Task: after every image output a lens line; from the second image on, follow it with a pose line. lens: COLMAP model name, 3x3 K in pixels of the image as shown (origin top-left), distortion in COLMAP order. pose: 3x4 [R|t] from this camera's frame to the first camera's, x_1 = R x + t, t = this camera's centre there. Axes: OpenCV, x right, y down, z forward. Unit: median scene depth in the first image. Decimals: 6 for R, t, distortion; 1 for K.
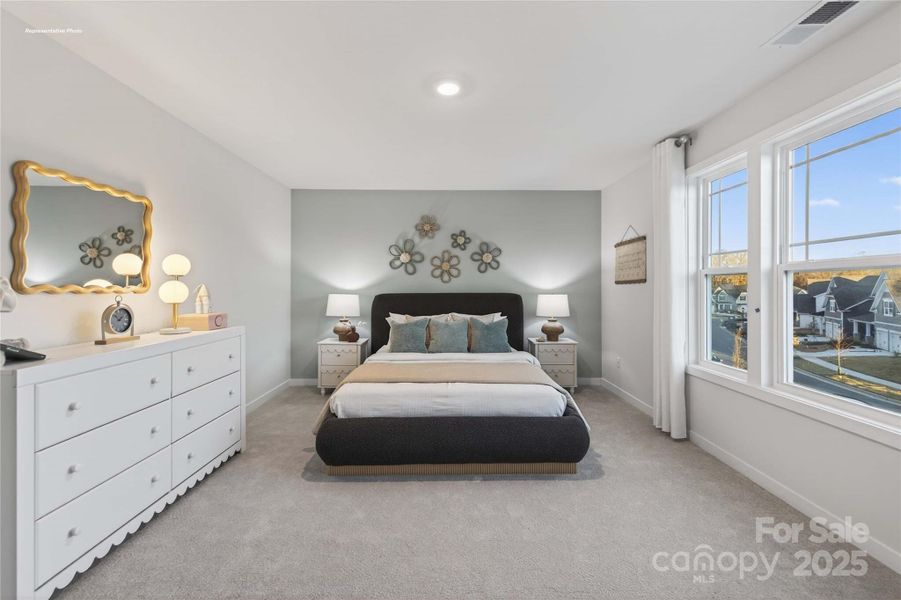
lens RADIAL K [[382.7, 0, 445.0], [0, 382.7, 283.4], [0, 0, 1]] dist [0.013585, -0.000218]
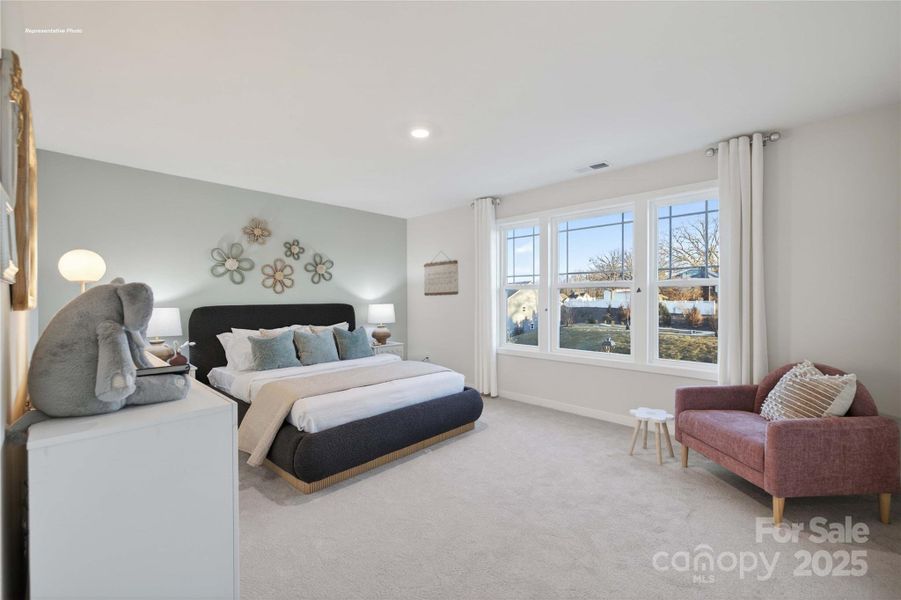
lens RADIAL K [[382.7, 0, 447.7], [0, 382.7, 300.5], [0, 0, 1]] dist [0.013585, -0.000218]
pose [[0.701170, -0.007693, 0.712953, -0.380290], [-0.003361, 0.999895, 0.014095, 0.000717], [-0.712986, -0.012279, 0.701070, 0.044357]]
